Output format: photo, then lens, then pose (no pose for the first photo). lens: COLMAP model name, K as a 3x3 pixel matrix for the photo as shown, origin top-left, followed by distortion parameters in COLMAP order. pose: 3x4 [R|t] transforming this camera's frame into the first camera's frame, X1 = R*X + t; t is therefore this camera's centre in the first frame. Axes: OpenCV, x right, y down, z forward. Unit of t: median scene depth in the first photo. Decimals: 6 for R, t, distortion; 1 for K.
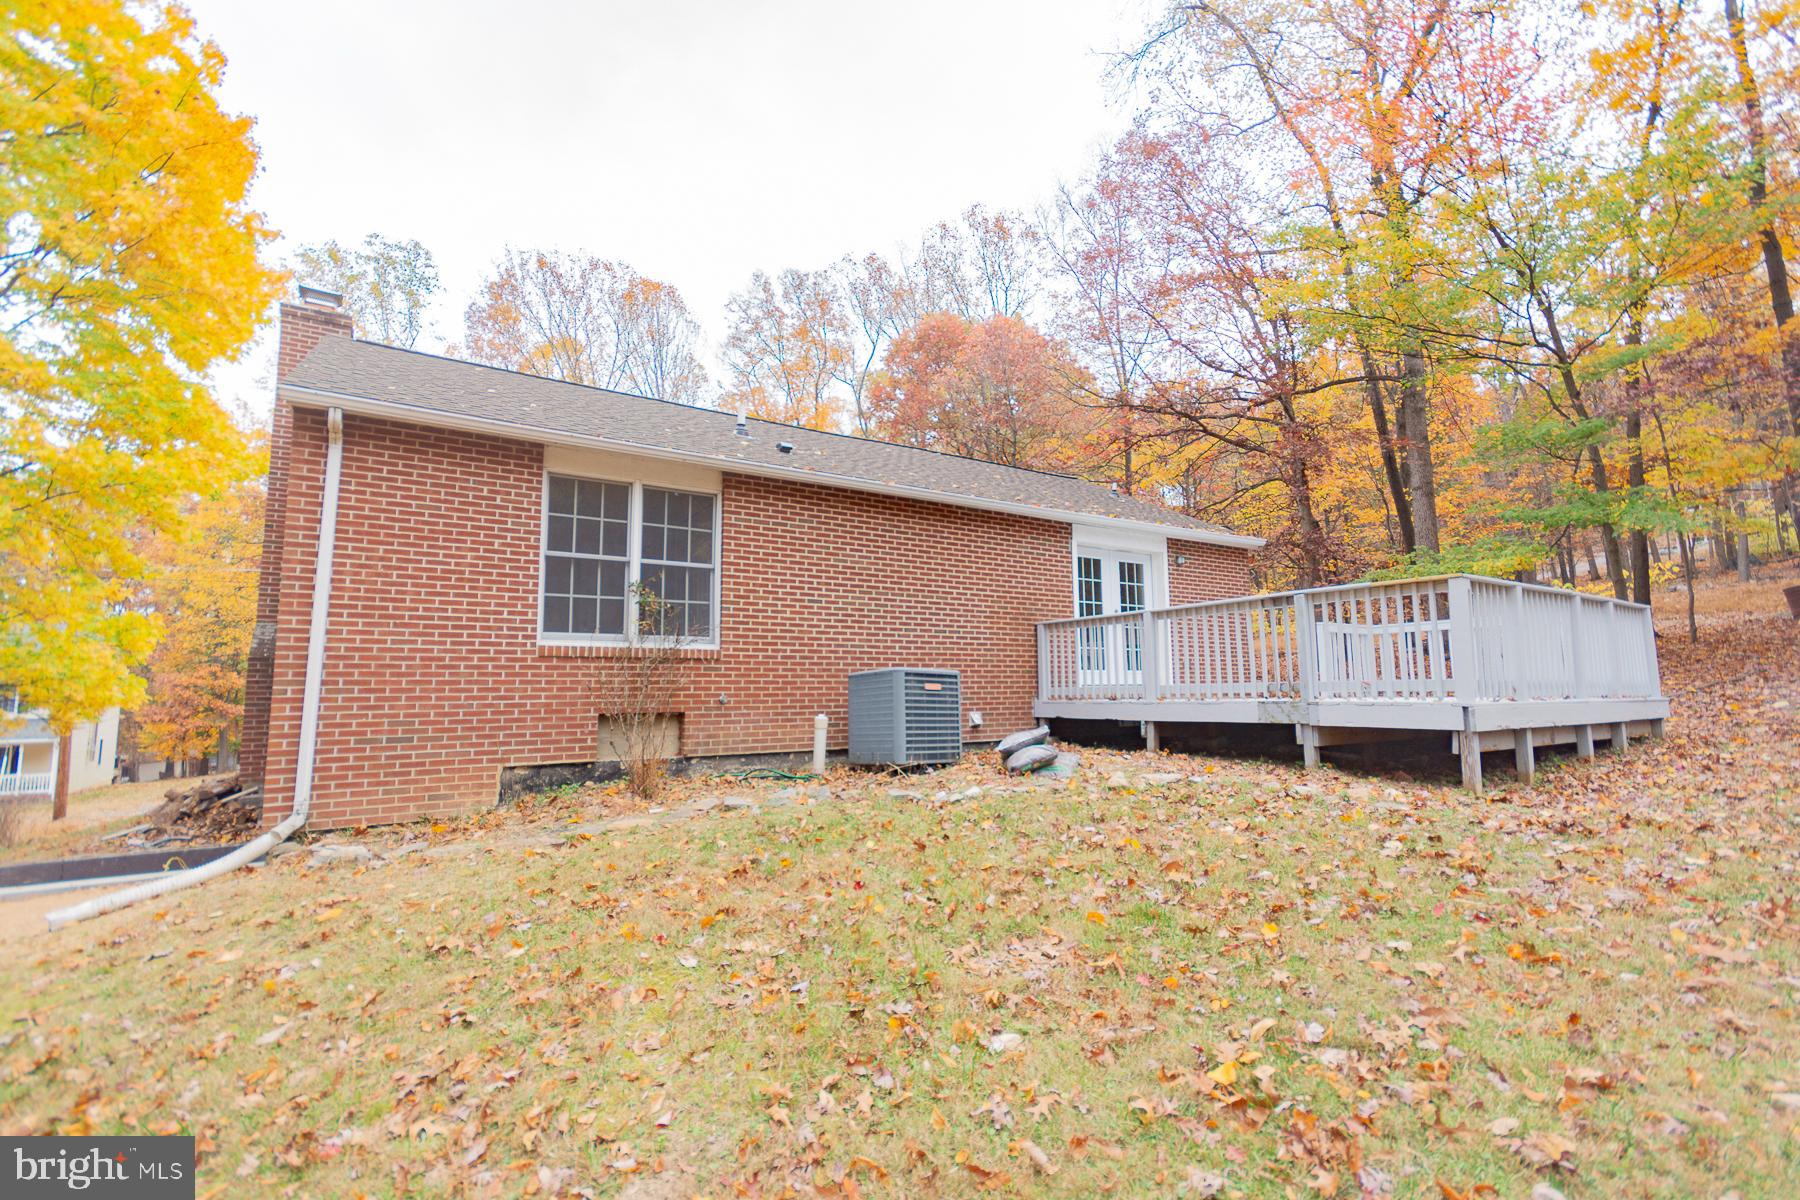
lens RADIAL K [[787.9, 0, 899.2], [0, 787.9, 601.7], [0, 0, 1]] dist [0.005509, -0.000459]
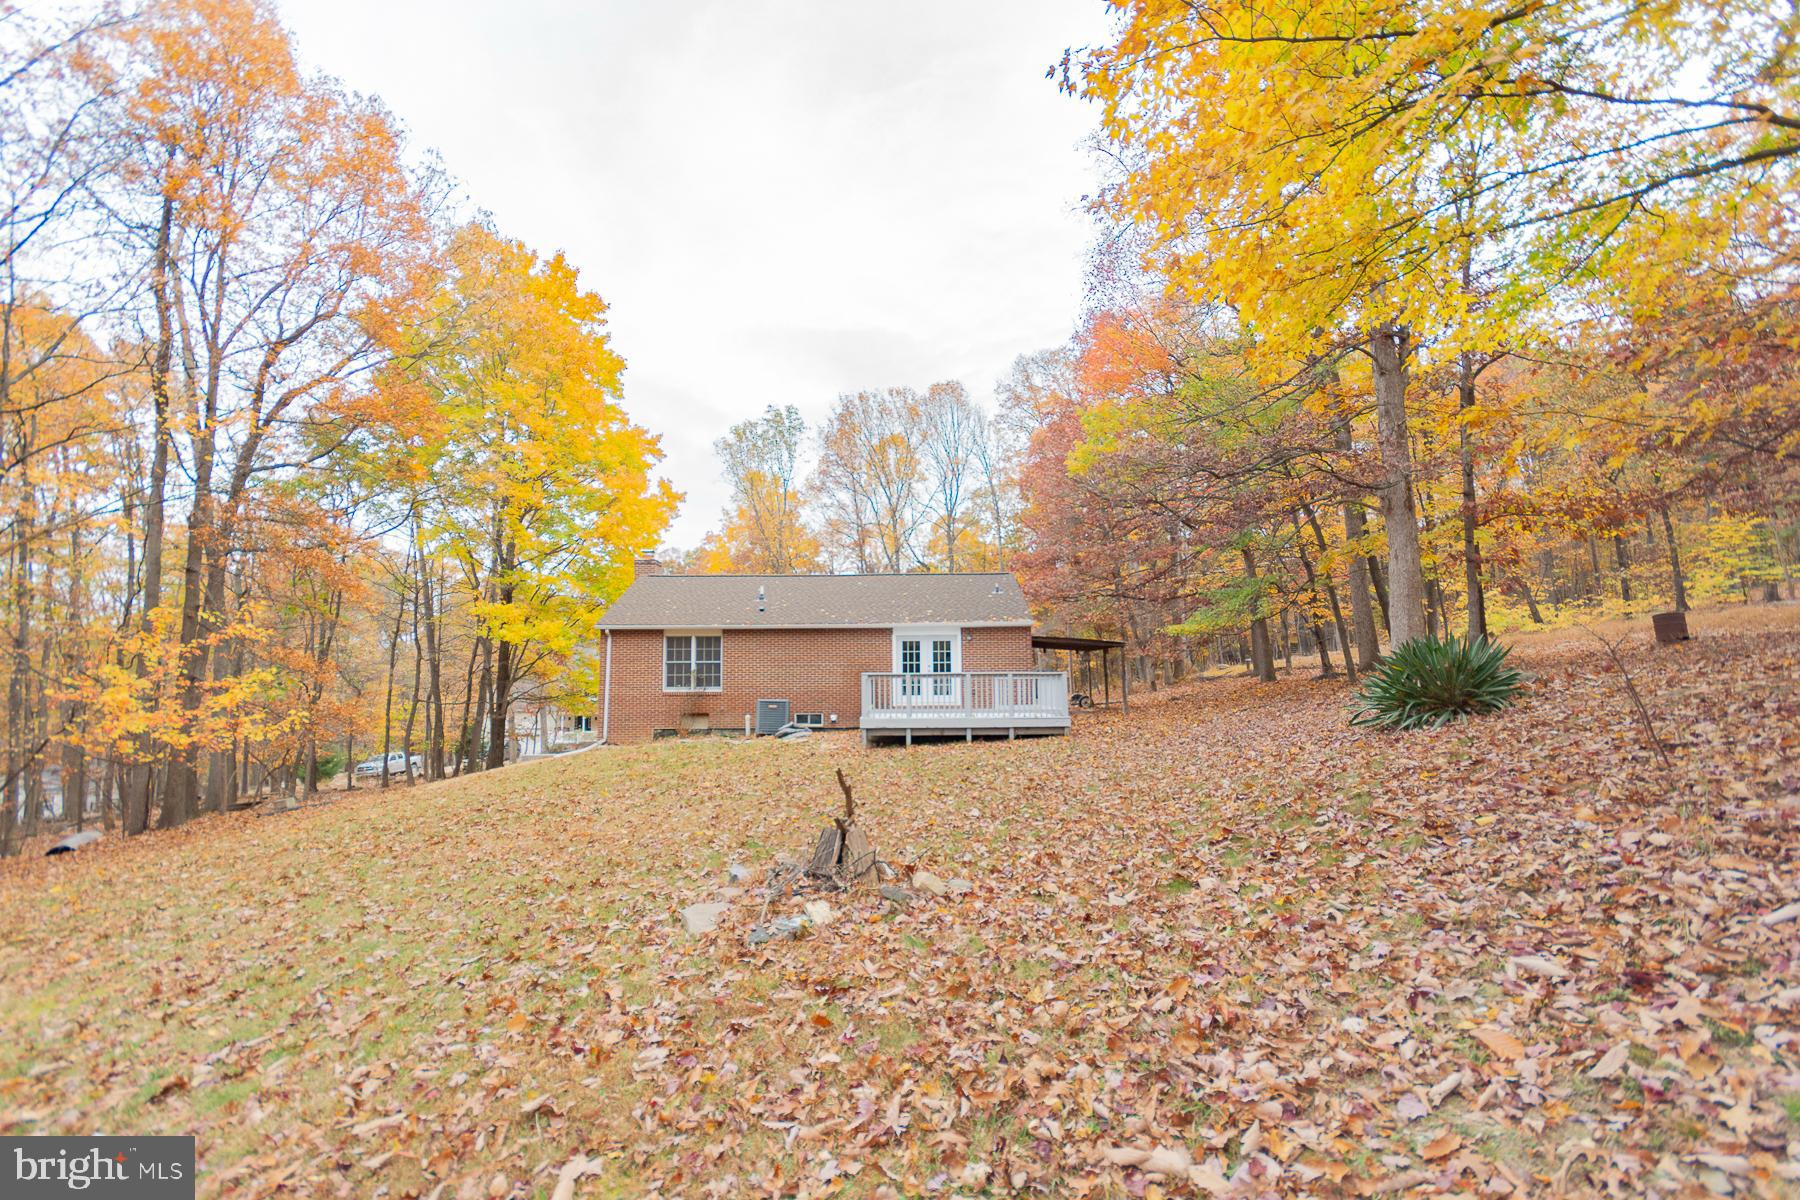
lens RADIAL K [[787.9, 0, 899.2], [0, 787.9, 601.7], [0, 0, 1]] dist [0.005509, -0.000459]
pose [[0.841927, -0.051410, -0.537137, 1.545347], [0.059676, 0.998216, -0.002002, -0.182094], [0.536282, -0.030369, 0.843493, -0.870693]]
